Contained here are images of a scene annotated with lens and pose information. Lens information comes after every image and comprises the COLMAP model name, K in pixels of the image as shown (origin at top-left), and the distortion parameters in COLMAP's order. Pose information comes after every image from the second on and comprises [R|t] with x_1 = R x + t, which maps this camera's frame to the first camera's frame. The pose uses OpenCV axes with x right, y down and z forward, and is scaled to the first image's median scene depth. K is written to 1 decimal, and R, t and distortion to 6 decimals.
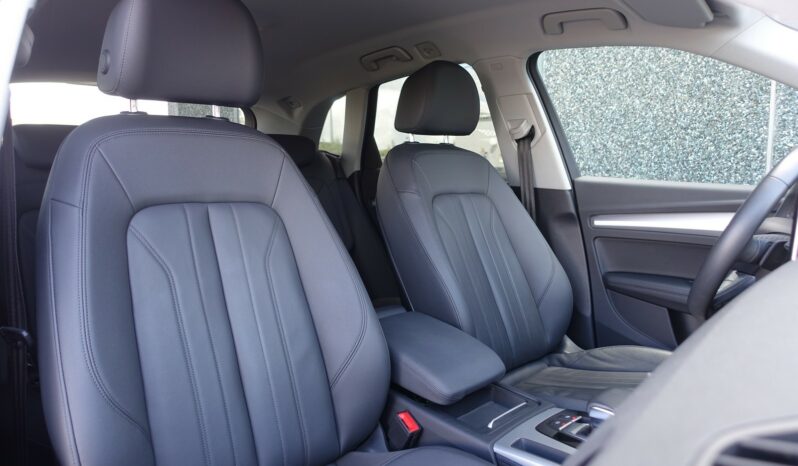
lens RADIAL K [[547.8, 0, 399.0], [0, 547.8, 233.0], [0, 0, 1]] dist [-0.000105, -0.001702]
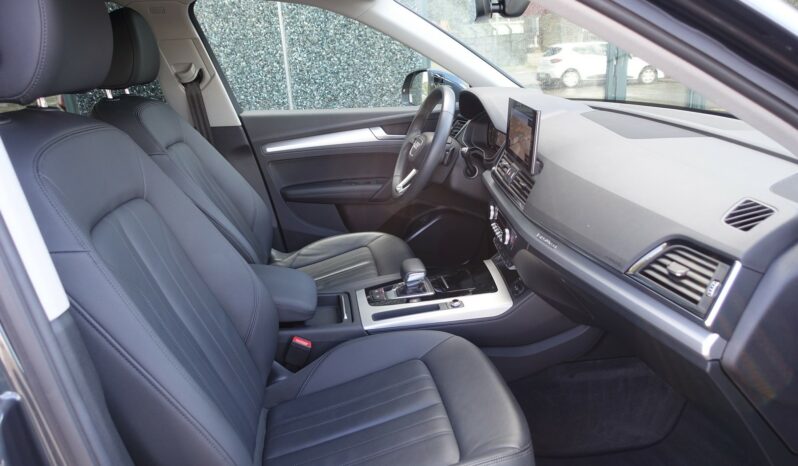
lens RADIAL K [[547.8, 0, 399.0], [0, 547.8, 233.0], [0, 0, 1]] dist [-0.000105, -0.001702]
pose [[0.590099, -0.286374, 0.754833, -0.217794], [0.147869, 0.957495, 0.247663, -0.050735], [-0.793674, -0.034529, 0.607363, 0.020386]]
